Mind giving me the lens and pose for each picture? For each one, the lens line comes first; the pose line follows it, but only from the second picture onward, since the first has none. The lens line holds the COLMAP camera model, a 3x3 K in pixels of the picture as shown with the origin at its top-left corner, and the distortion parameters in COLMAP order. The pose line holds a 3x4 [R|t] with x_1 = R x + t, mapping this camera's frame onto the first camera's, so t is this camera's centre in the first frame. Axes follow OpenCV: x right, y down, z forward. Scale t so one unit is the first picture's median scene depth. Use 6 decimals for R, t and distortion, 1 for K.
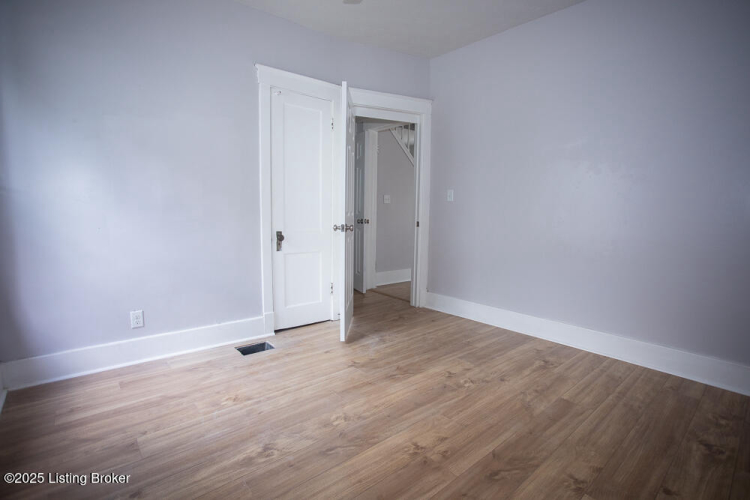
lens RADIAL K [[374.3, 0, 378.1], [0, 374.3, 244.2], [0, 0, 1]] dist [-0.034490, 0.022265]
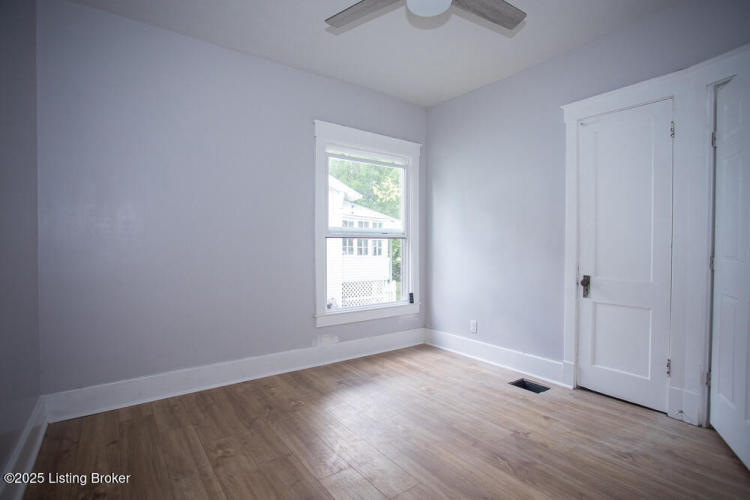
lens RADIAL K [[374.3, 0, 389.0], [0, 374.3, 247.2], [0, 0, 1]] dist [-0.034490, 0.022265]
pose [[-0.063912, -0.011309, -0.997891, 0.792381], [-0.092924, 0.995659, -0.005332, -0.063891], [0.993620, 0.092388, -0.064686, 0.719945]]
